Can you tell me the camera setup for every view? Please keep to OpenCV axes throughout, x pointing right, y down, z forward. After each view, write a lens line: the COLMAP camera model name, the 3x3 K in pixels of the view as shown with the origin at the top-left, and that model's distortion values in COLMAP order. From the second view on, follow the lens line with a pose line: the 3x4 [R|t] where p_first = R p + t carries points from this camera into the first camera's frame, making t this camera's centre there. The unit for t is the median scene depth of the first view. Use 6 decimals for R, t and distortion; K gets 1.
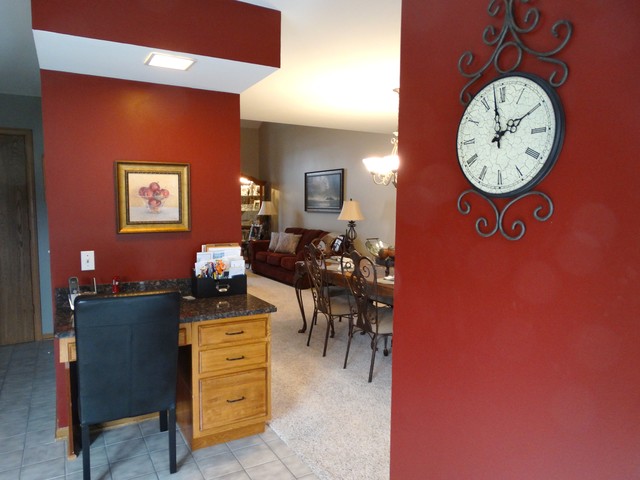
lens RADIAL K [[461.6, 0, 323.0], [0, 461.6, 239.4], [0, 0, 1]] dist [0.009820, 0.015320]
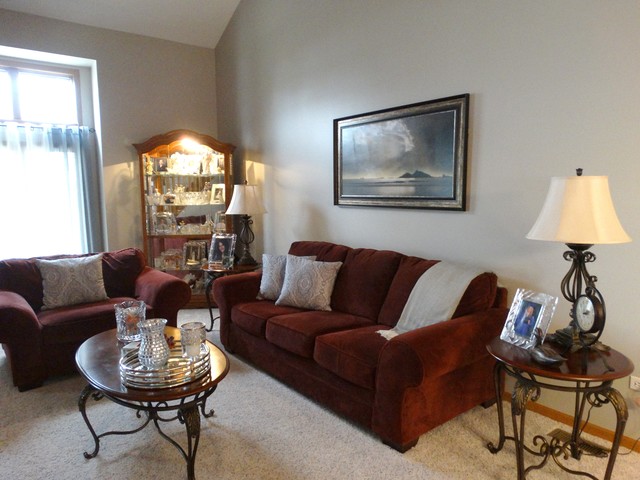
lens RADIAL K [[461.6, 0, 315.4], [0, 461.6, 241.5], [0, 0, 1]] dist [0.009820, 0.015320]
pose [[0.993491, -0.032296, 0.109236, -0.102126], [0.028165, 0.998836, 0.039153, -0.040965], [-0.110373, -0.035821, 0.993245, 0.516693]]
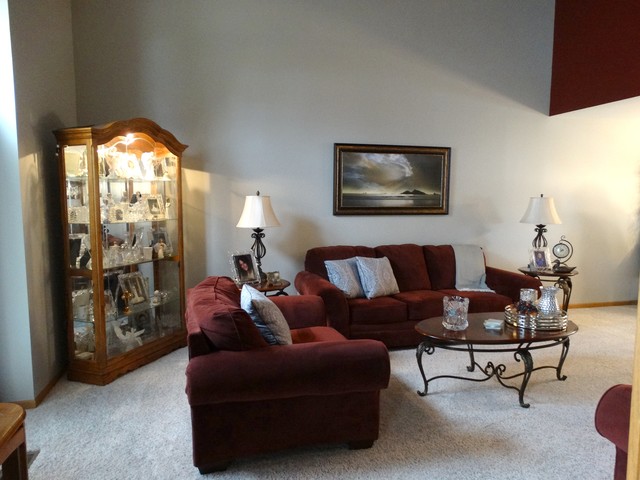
lens RADIAL K [[461.6, 0, 320.1], [0, 461.6, 242.2], [0, 0, 1]] dist [0.009820, 0.015320]
pose [[0.264526, -0.096430, 0.959545, -0.531539], [0.074399, 0.994063, 0.079389, -0.068732], [-0.961504, 0.050388, 0.270130, 0.820286]]
